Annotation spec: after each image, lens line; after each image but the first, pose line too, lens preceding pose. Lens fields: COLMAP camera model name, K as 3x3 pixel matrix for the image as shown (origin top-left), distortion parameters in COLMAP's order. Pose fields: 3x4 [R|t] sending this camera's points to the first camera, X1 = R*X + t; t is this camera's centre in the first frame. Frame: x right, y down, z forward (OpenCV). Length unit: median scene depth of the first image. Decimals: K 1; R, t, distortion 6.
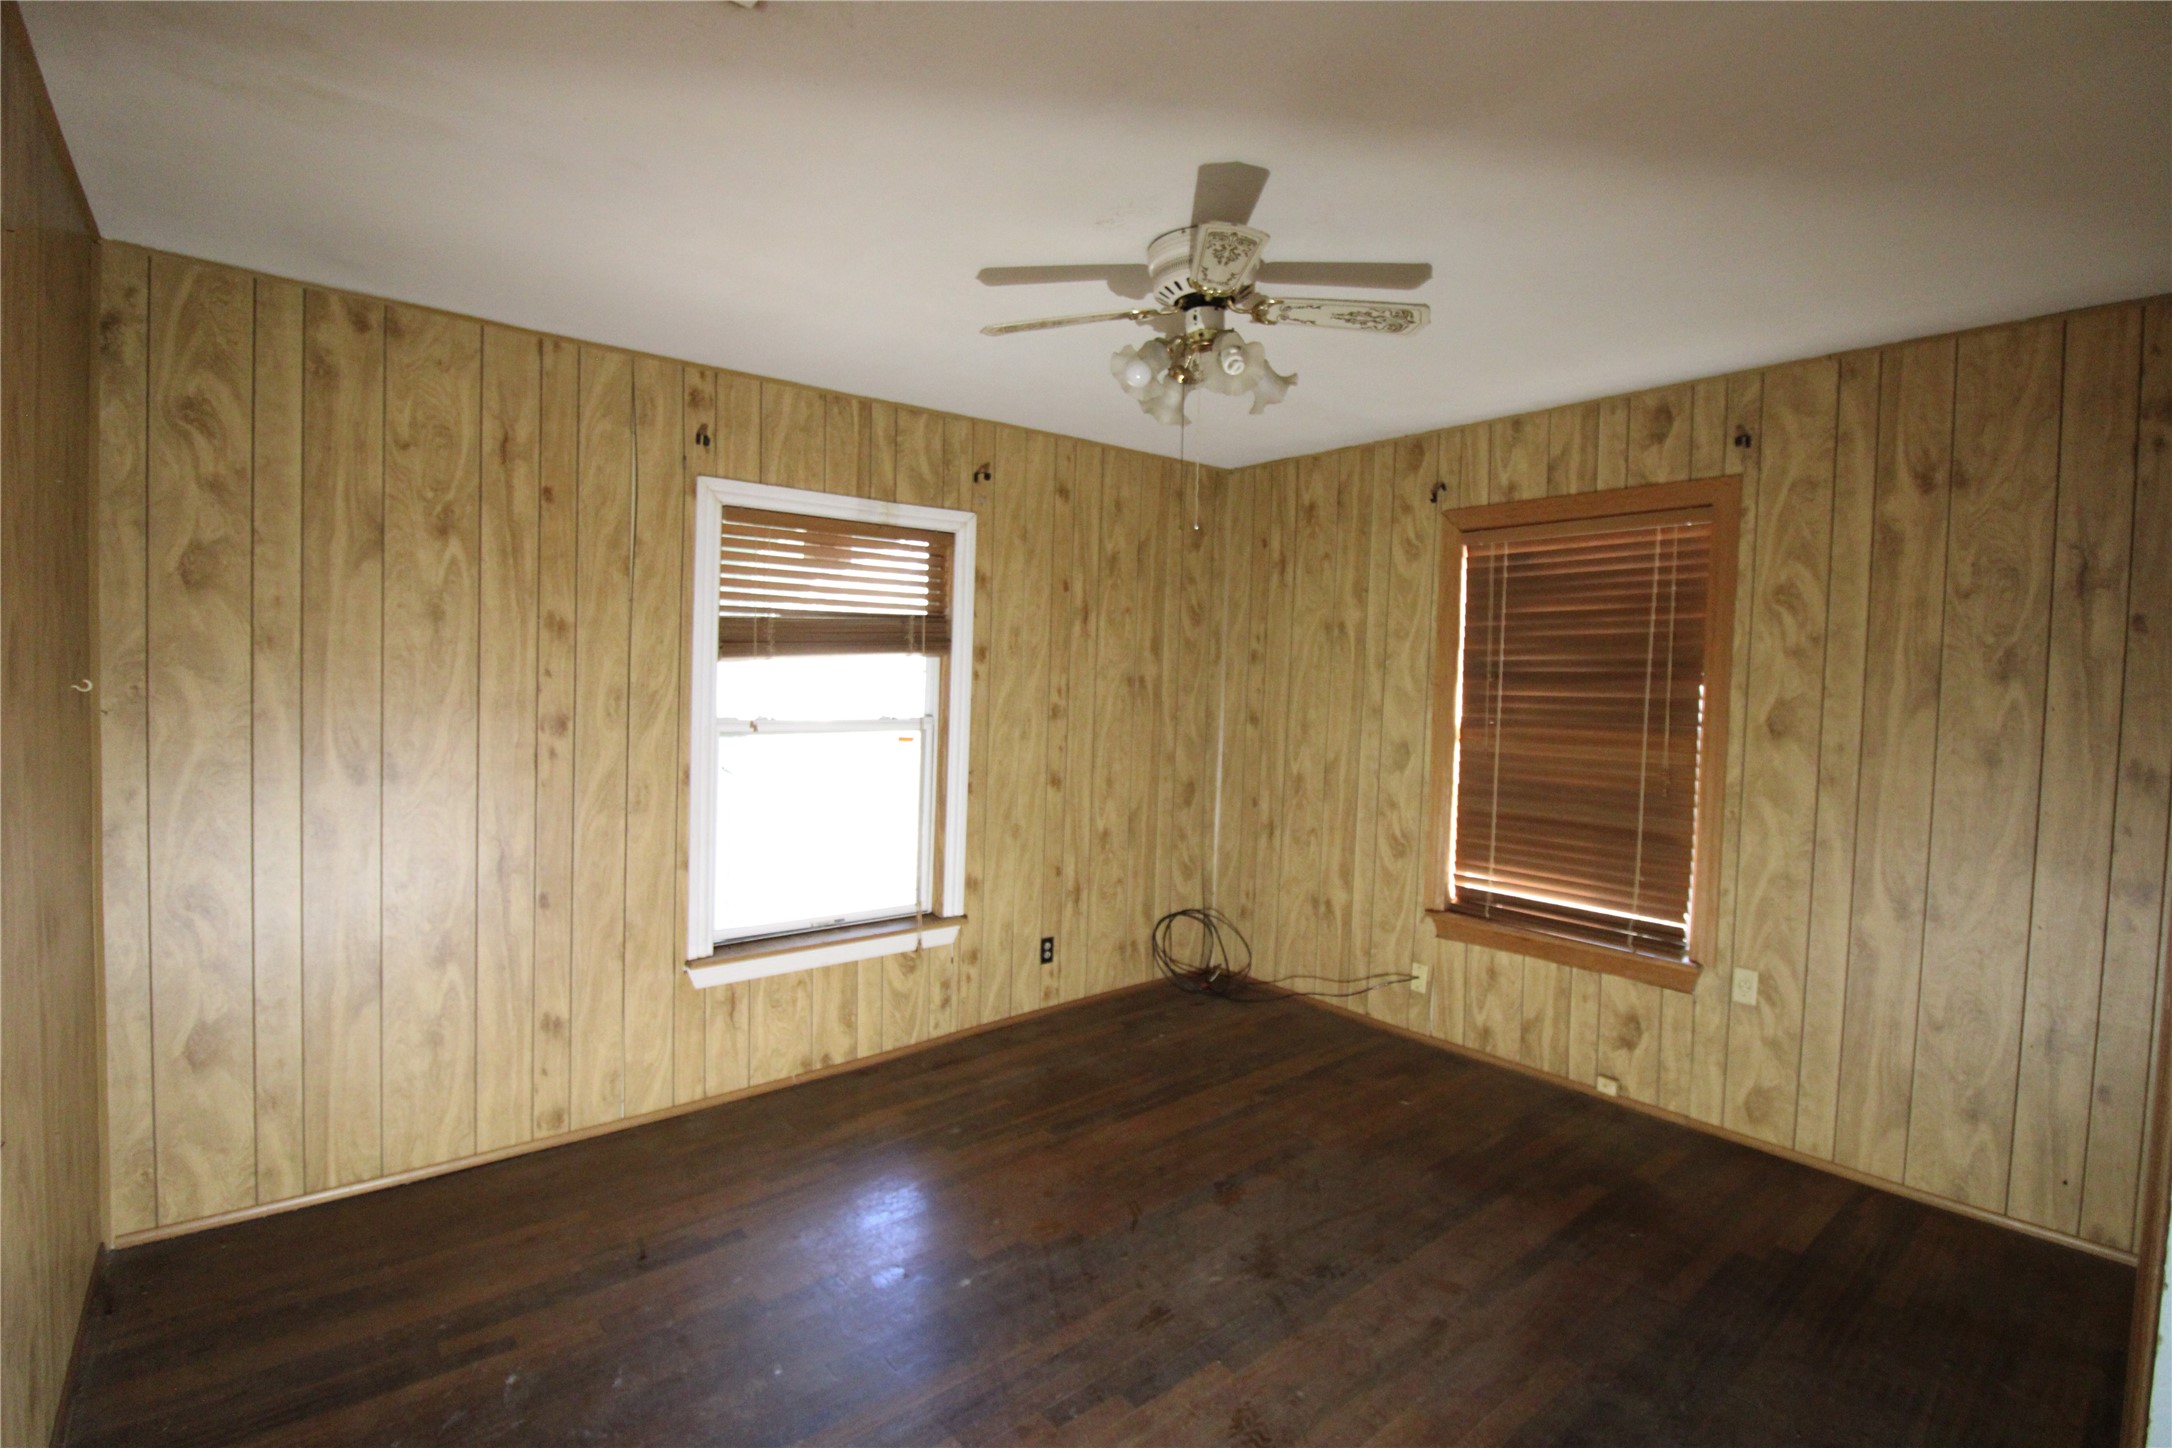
lens RADIAL K [[1014.3, 0, 1095.5], [0, 1014.3, 717.8], [0, 0, 1]] dist [0.003660, -0.014968]
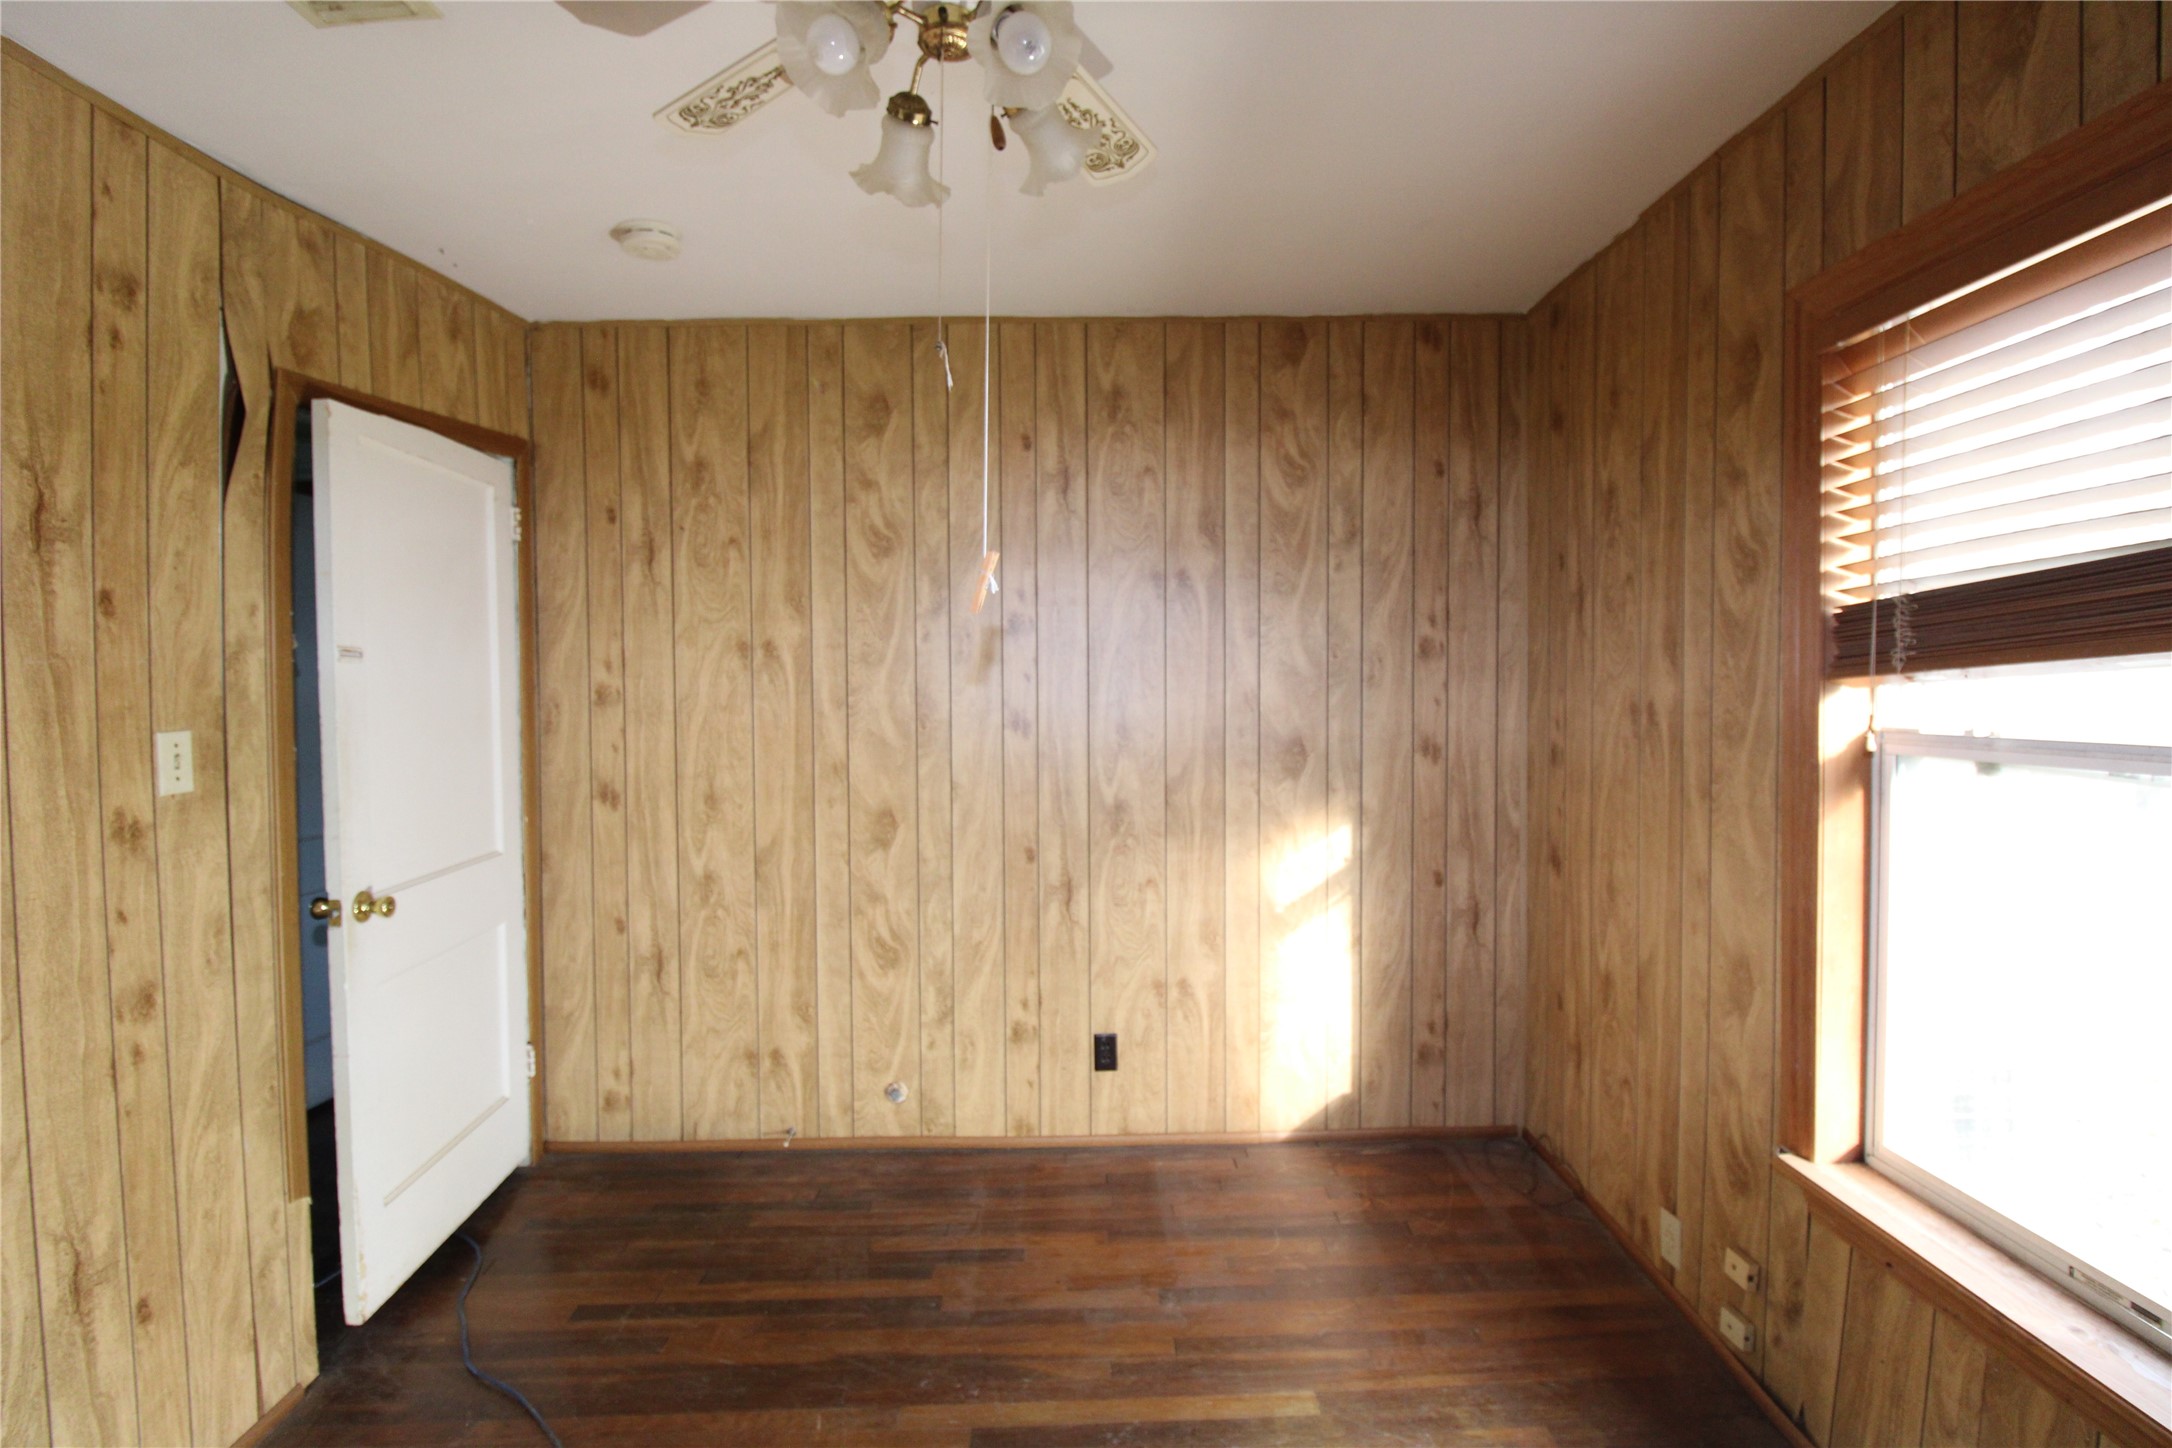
lens RADIAL K [[1014.3, 0, 1095.5], [0, 1014.3, 717.8], [0, 0, 1]] dist [0.003660, -0.014968]
pose [[0.626019, -0.069429, 0.776711, -0.163661], [0.061652, 0.997317, 0.039458, -0.061477], [-0.777366, 0.023185, 0.628621, 0.439678]]
